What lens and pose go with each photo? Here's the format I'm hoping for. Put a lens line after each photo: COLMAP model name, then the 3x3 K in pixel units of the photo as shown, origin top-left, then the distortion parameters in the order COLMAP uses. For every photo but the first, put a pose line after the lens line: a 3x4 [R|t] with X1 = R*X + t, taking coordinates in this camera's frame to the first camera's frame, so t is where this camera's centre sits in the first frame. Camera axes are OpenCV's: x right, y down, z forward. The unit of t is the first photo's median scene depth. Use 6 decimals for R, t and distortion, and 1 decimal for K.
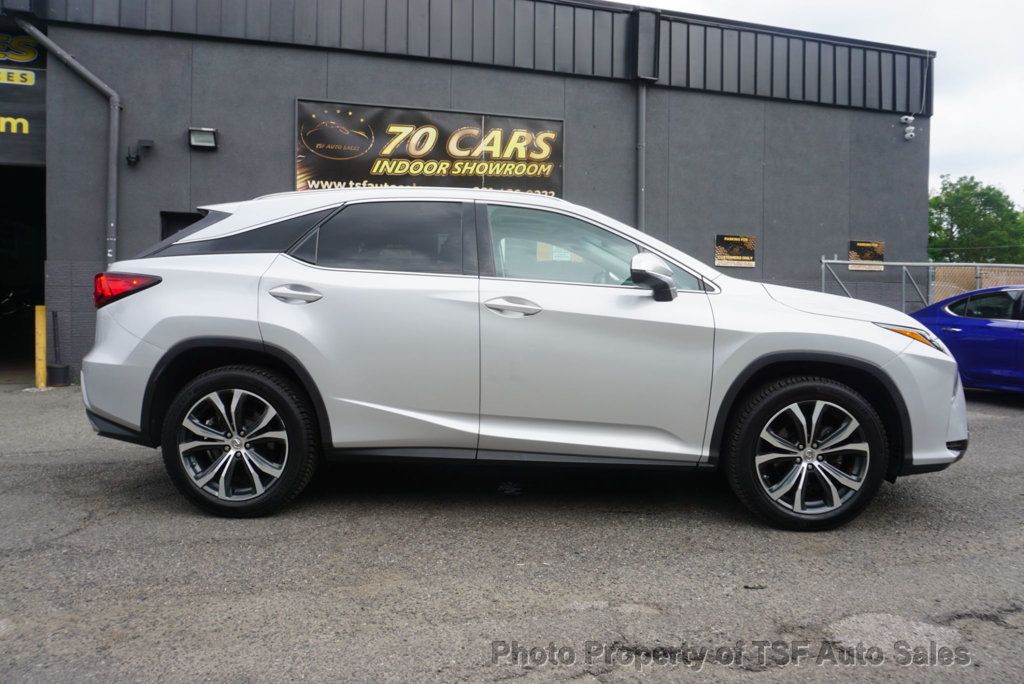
lens RADIAL K [[692.1, 0, 510.4], [0, 692.1, 340.1], [0, 0, 1]] dist [-0.051487, 0.017663]
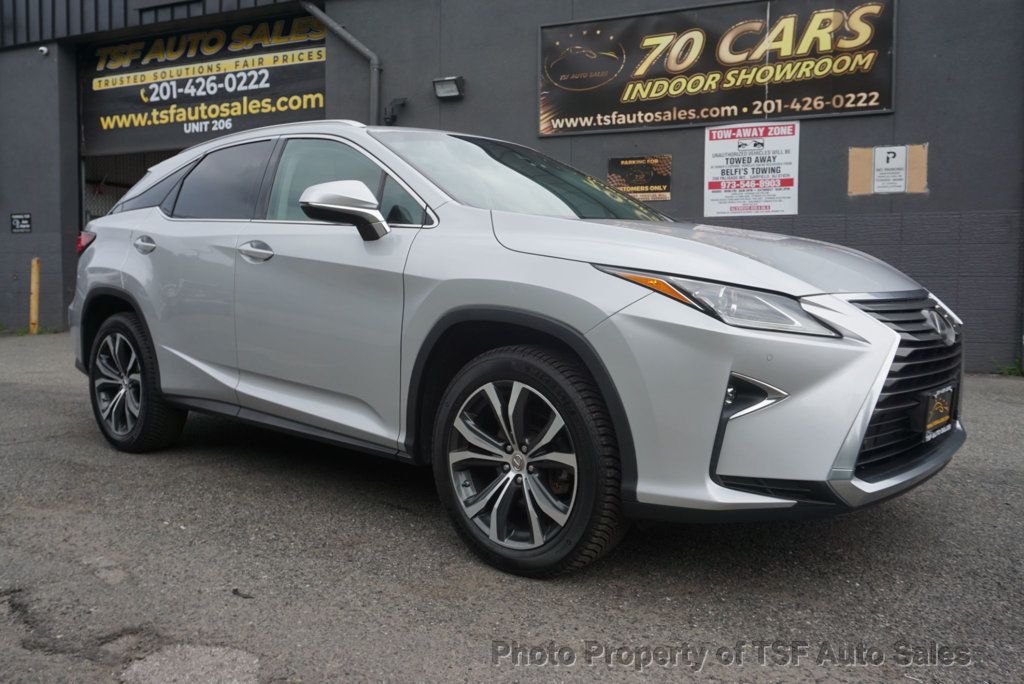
lens RADIAL K [[857.9, 0, 504.9], [0, 857.9, 344.6], [0, 0, 1]] dist [-0.028660, 0.009611]
pose [[0.765786, 0.044265, -0.641571, 0.961643], [-0.022915, 0.998873, 0.041566, 0.017811], [0.642687, -0.017129, 0.765937, 0.347609]]
